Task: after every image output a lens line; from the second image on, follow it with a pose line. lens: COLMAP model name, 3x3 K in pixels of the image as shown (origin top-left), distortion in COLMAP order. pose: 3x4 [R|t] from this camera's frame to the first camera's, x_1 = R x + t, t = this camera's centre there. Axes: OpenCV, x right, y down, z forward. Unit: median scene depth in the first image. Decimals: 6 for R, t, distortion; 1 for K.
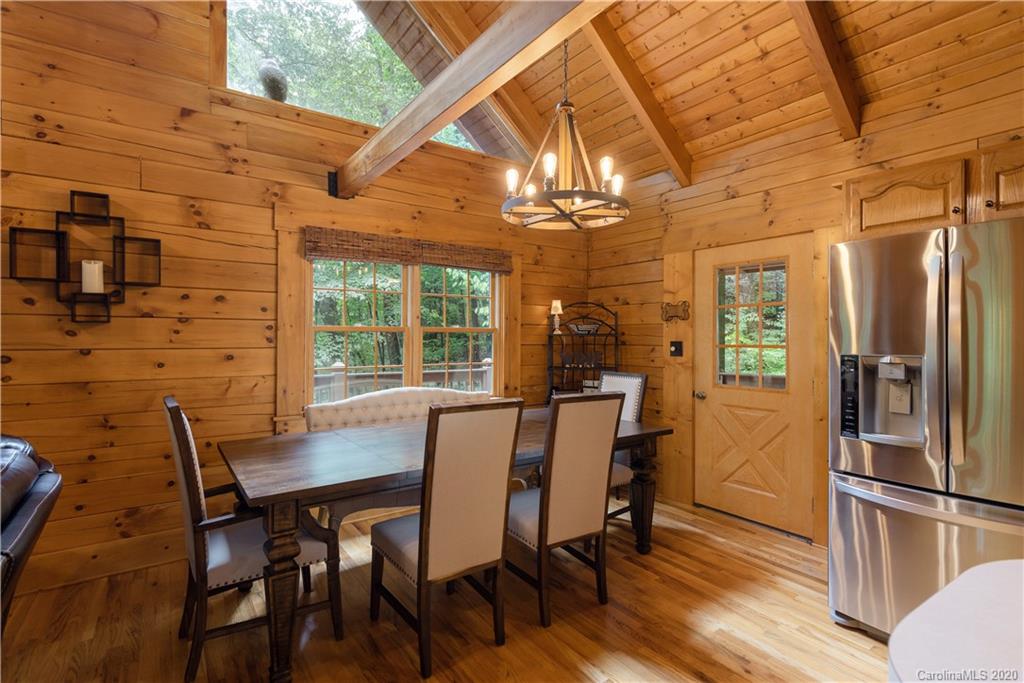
lens RADIAL K [[503.5, 0, 545.2], [0, 503.5, 330.7], [0, 0, 1]] dist [0.021024, -0.000078]
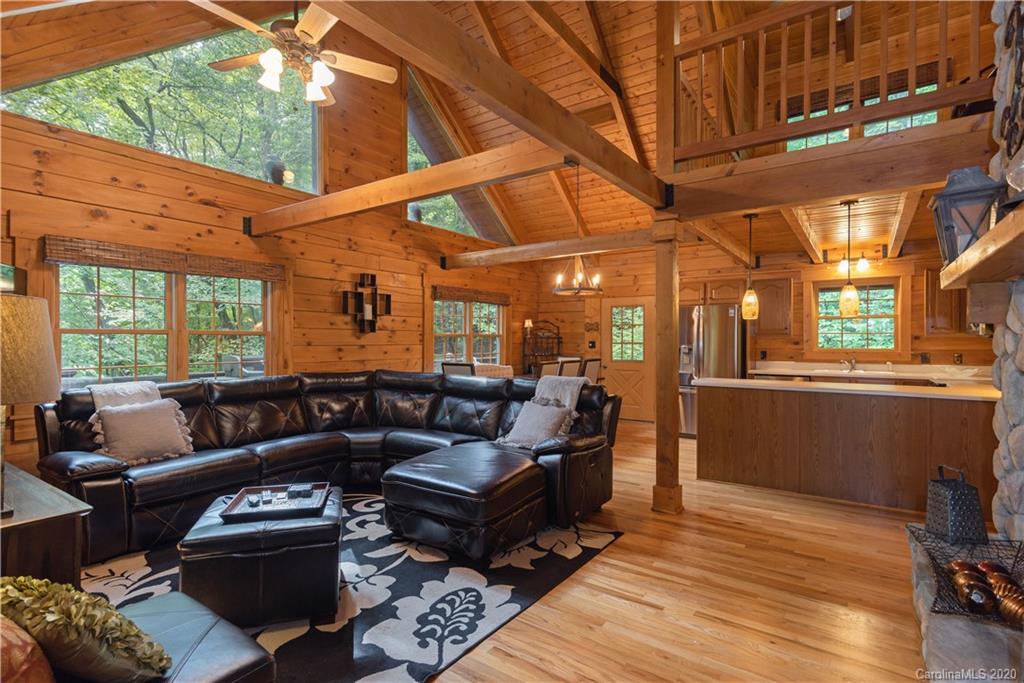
lens RADIAL K [[503.5, 0, 509.4], [0, 503.5, 340.3], [0, 0, 1]] dist [0.021024, -0.000078]
pose [[0.954741, -0.002726, 0.297426, -0.775606], [-0.002012, 0.999876, 0.015624, -0.015687], [-0.297432, -0.015515, 0.954617, -1.002031]]
